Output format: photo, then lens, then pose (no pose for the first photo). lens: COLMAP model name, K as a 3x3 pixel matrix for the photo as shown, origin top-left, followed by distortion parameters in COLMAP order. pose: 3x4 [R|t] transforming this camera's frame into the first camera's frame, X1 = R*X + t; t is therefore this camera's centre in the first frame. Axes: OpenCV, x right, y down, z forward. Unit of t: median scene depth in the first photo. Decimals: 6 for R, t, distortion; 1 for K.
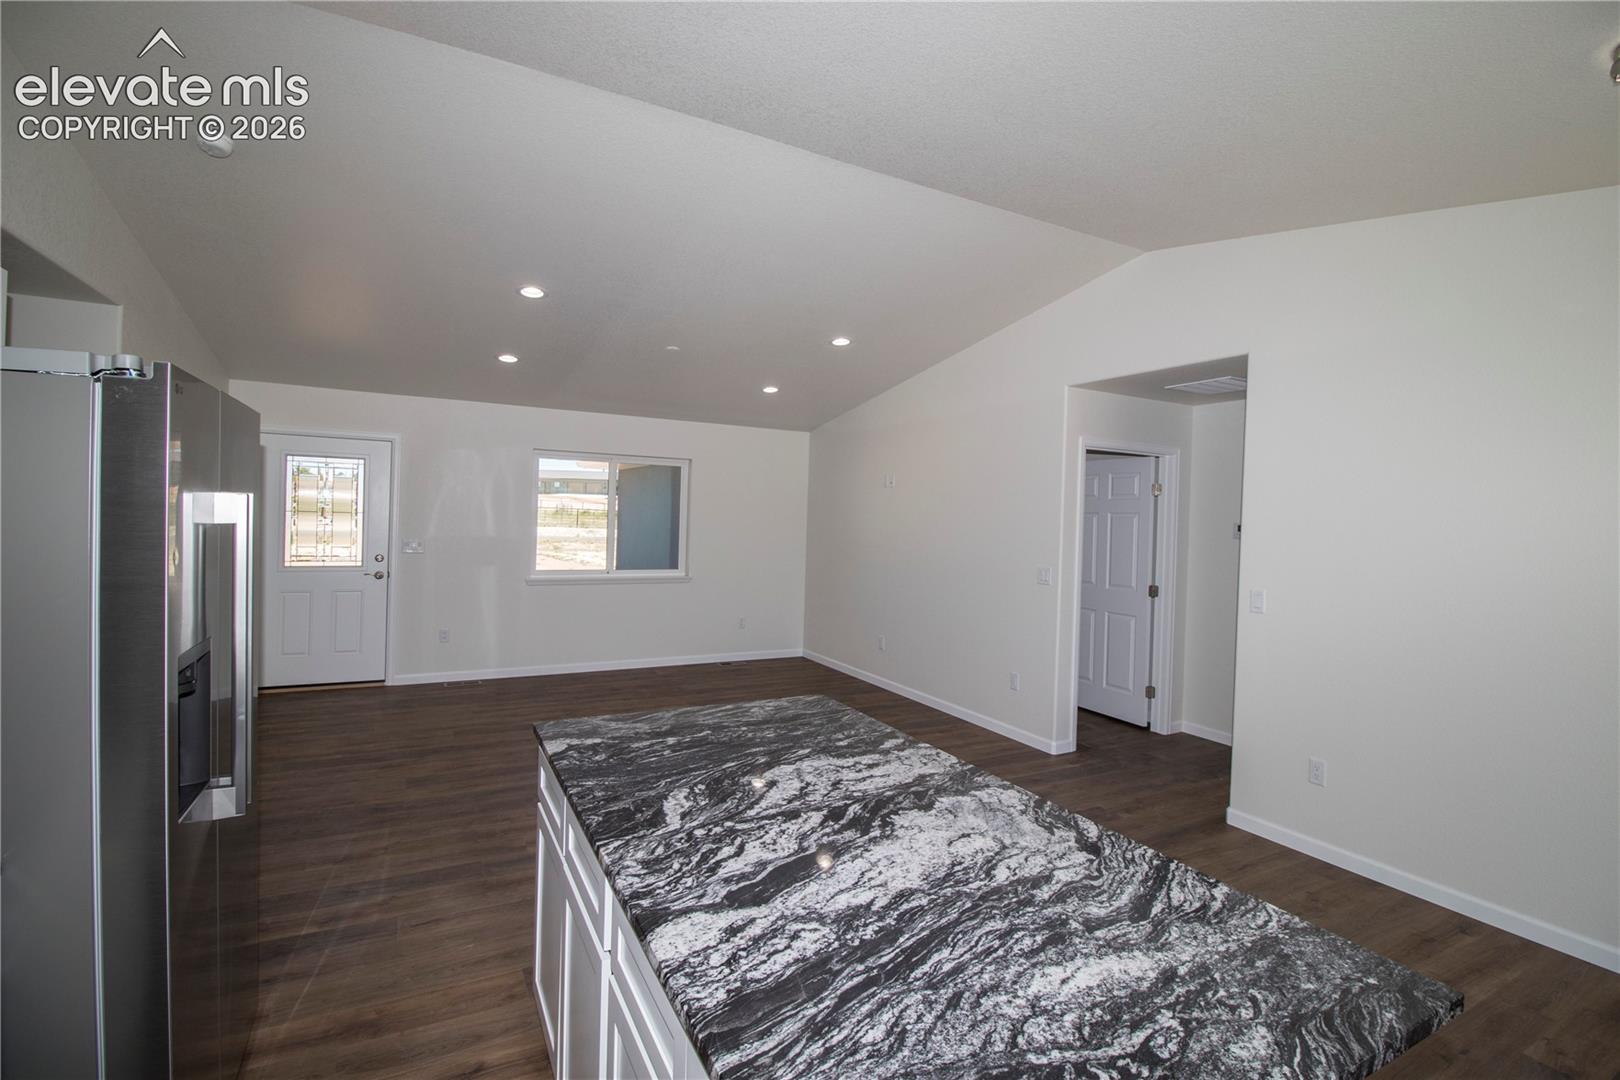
lens RADIAL K [[749.4, 0, 832.8], [0, 749.4, 522.3], [0, 0, 1]] dist [0.001274, -0.013406]
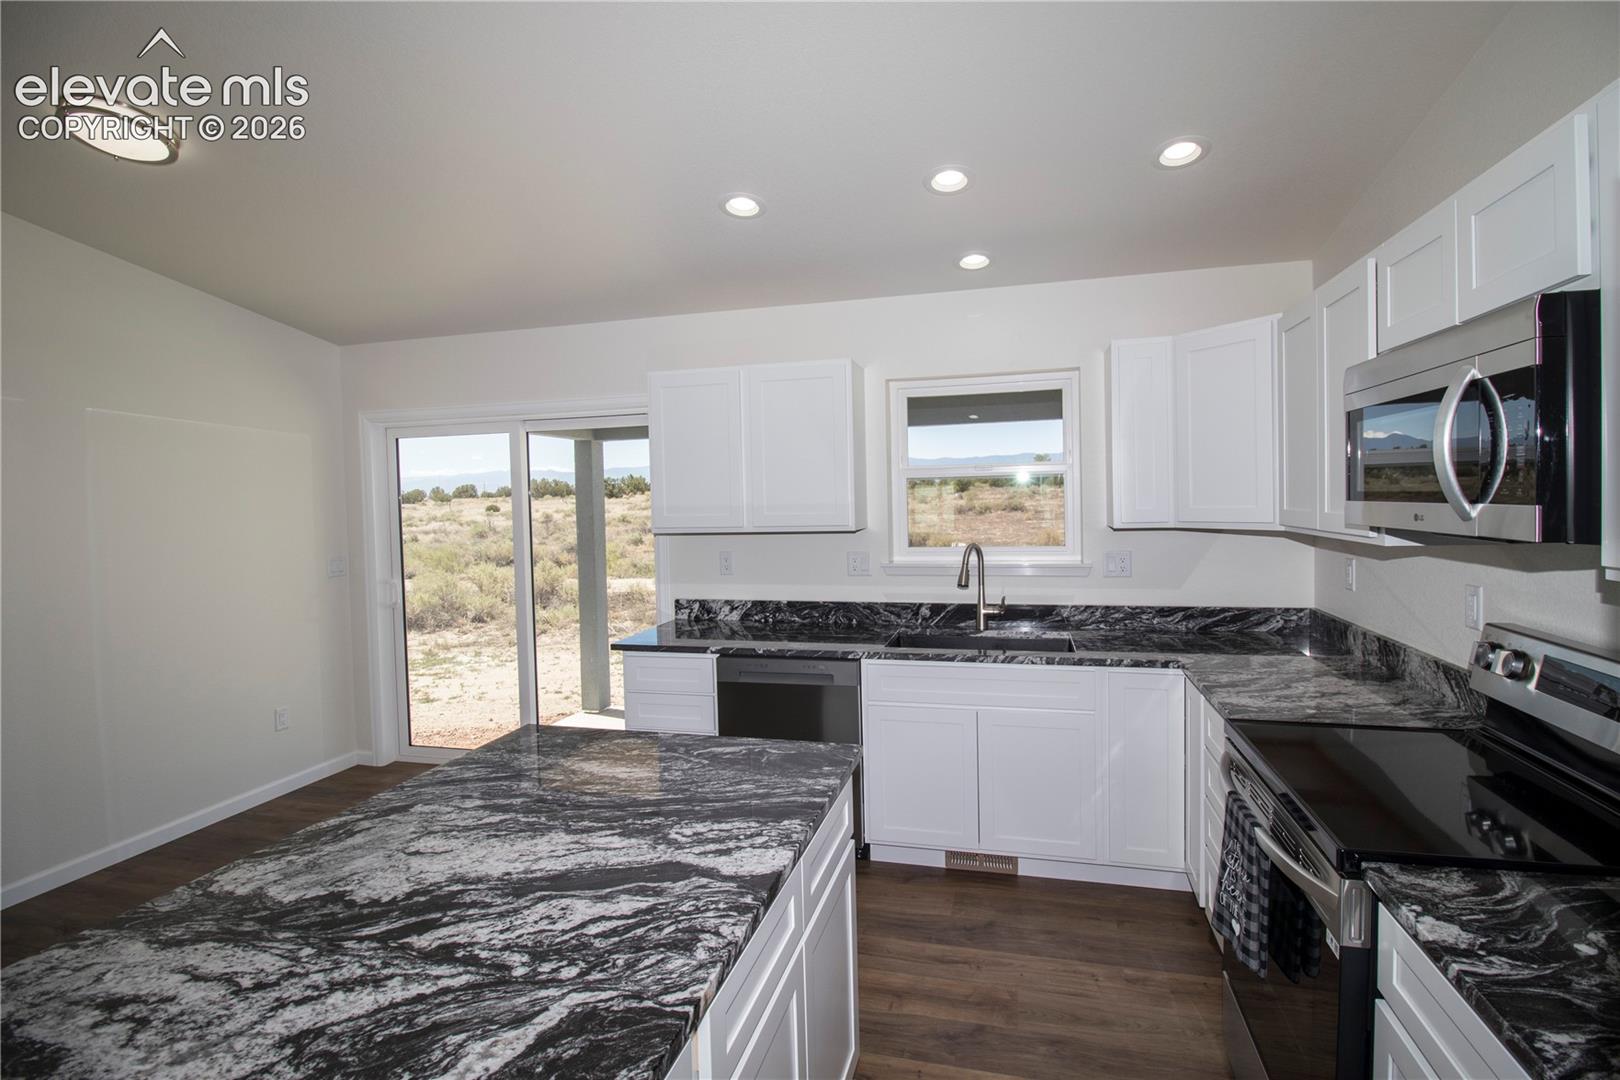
lens RADIAL K [[749.4, 0, 832.8], [0, 749.4, 522.3], [0, 0, 1]] dist [0.001274, -0.013406]
pose [[-0.725388, -0.040744, 0.687134, -0.765093], [0.005522, 0.997870, 0.064999, -0.029908], [-0.688318, 0.050943, -0.723618, 1.256696]]
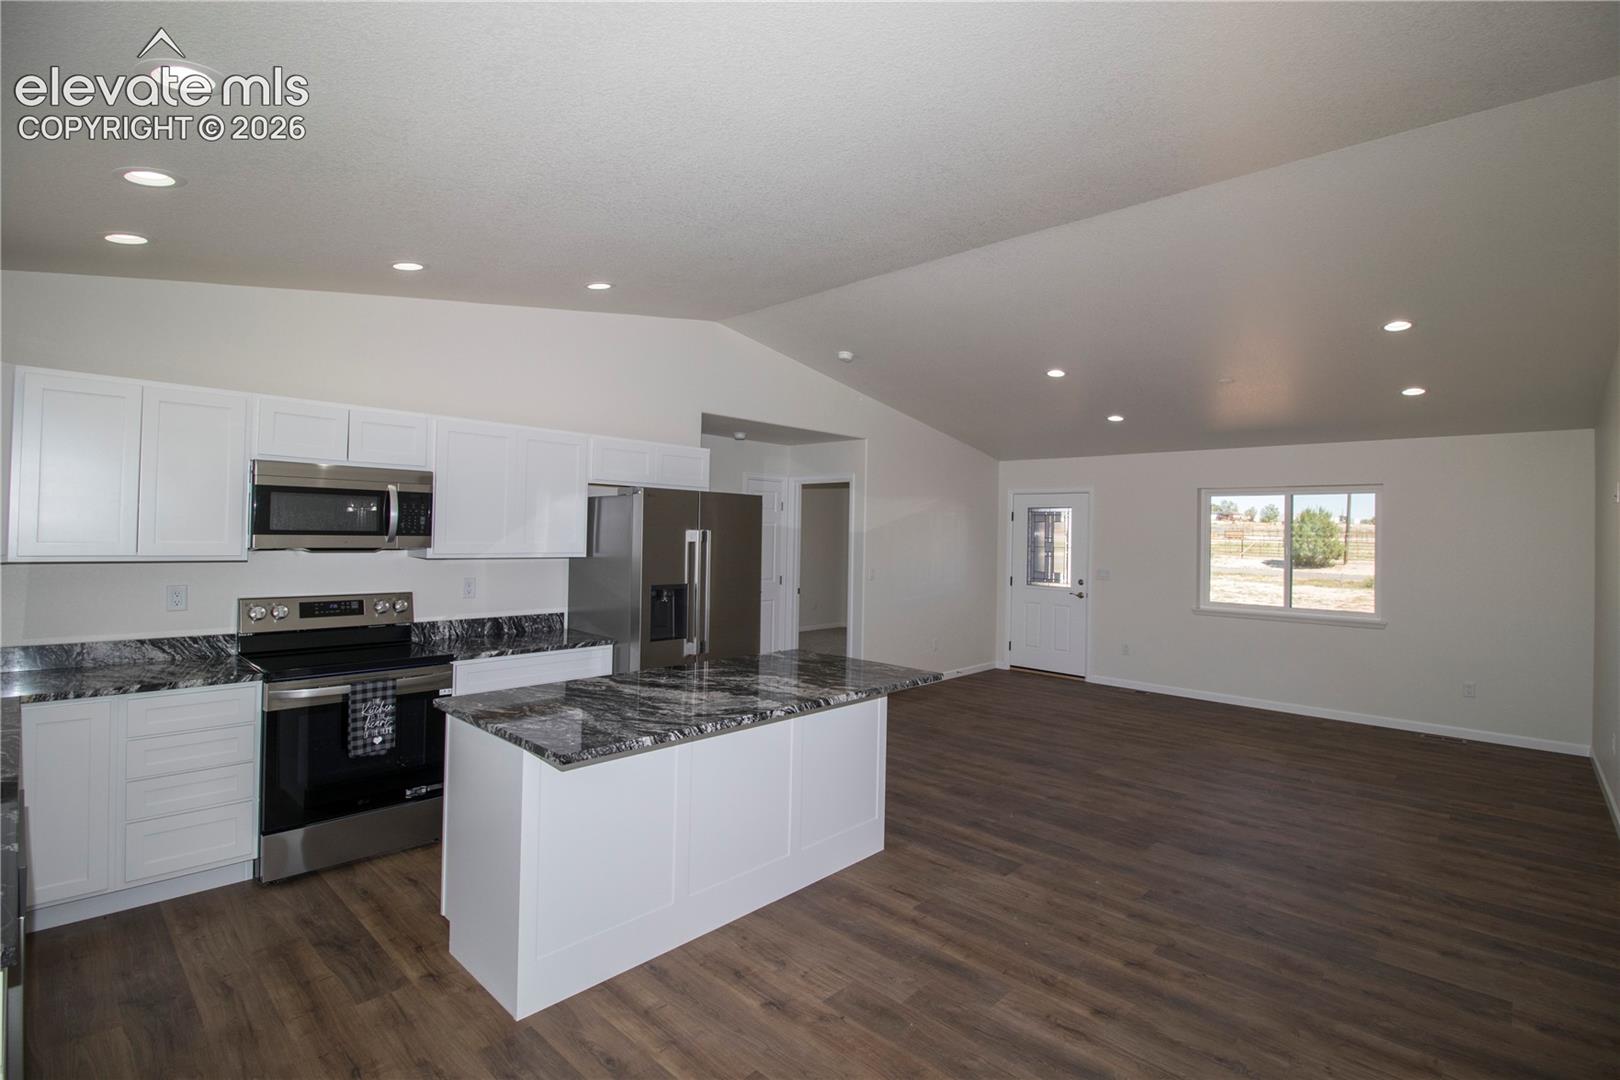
lens RADIAL K [[749.4, 0, 832.8], [0, 749.4, 522.3], [0, 0, 1]] dist [0.001274, -0.013406]
pose [[0.312796, -0.040154, -0.948971, 2.039932], [-0.017869, 0.998680, -0.048148, 0.056940], [0.949652, 0.032018, 0.311666, 0.696696]]
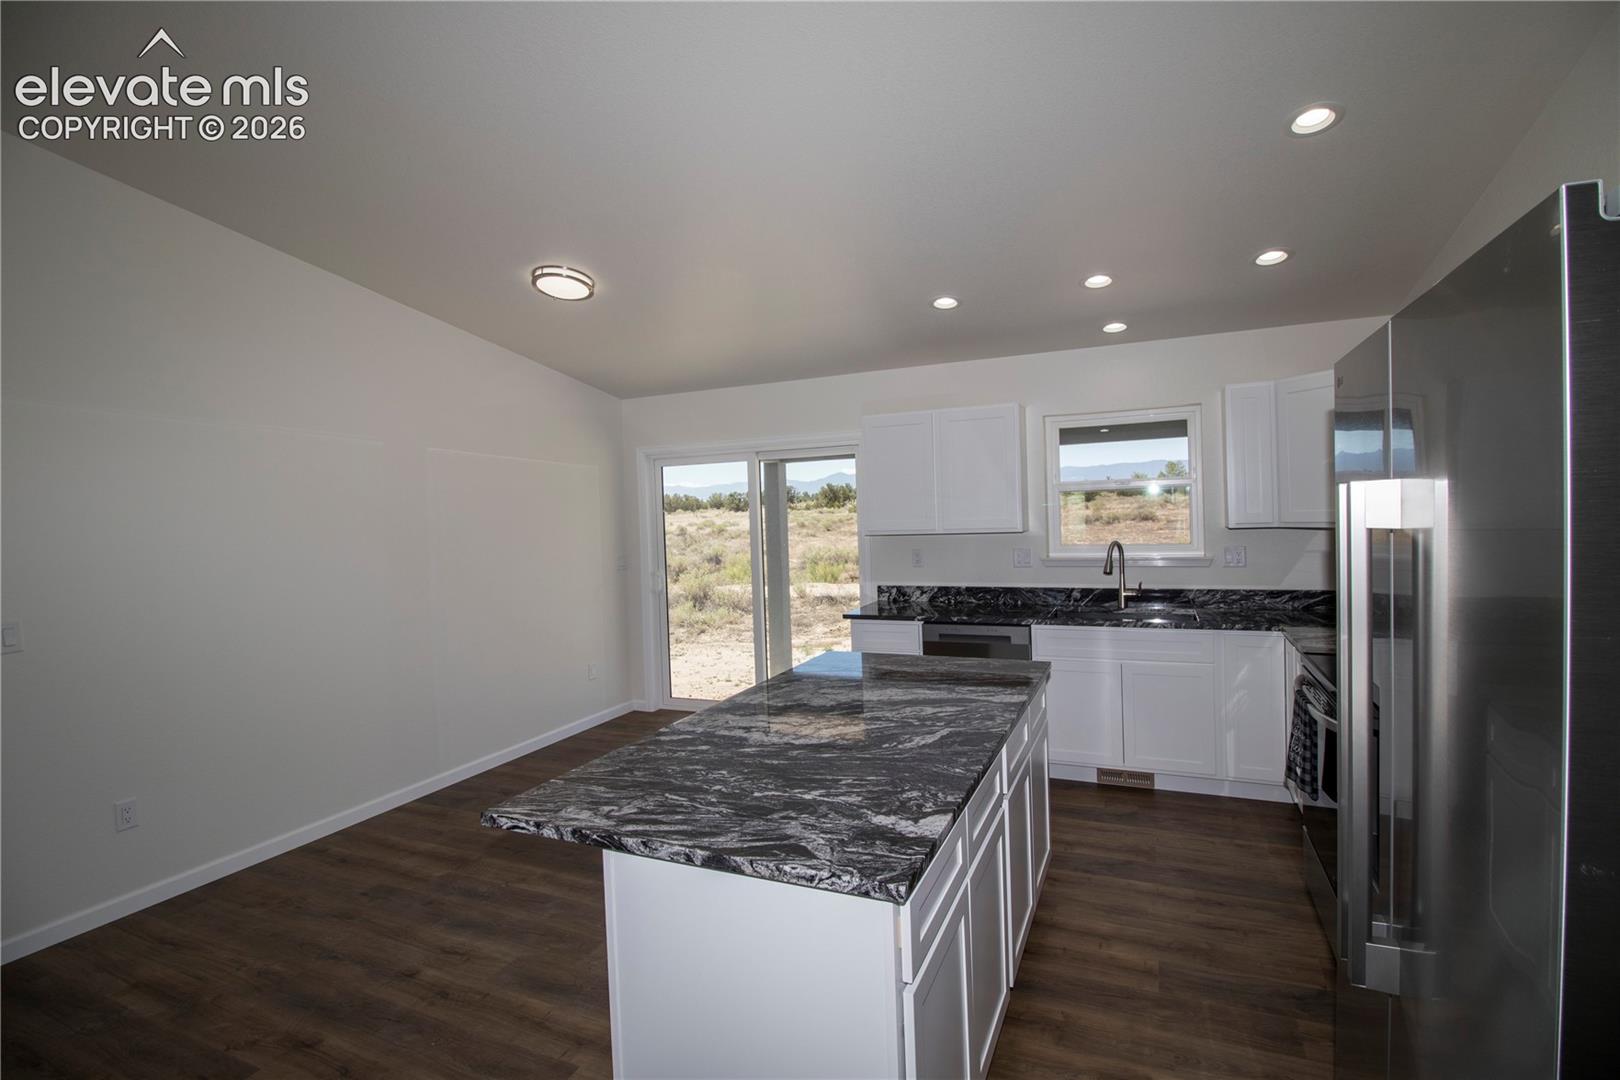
lens RADIAL K [[749.4, 0, 832.8], [0, 749.4, 522.3], [0, 0, 1]] dist [0.001274, -0.013406]
pose [[-0.609555, -0.024595, 0.792362, -1.158245], [0.020716, 0.998683, 0.046936, -0.050949], [-0.792473, 0.045024, -0.608243, 1.968048]]
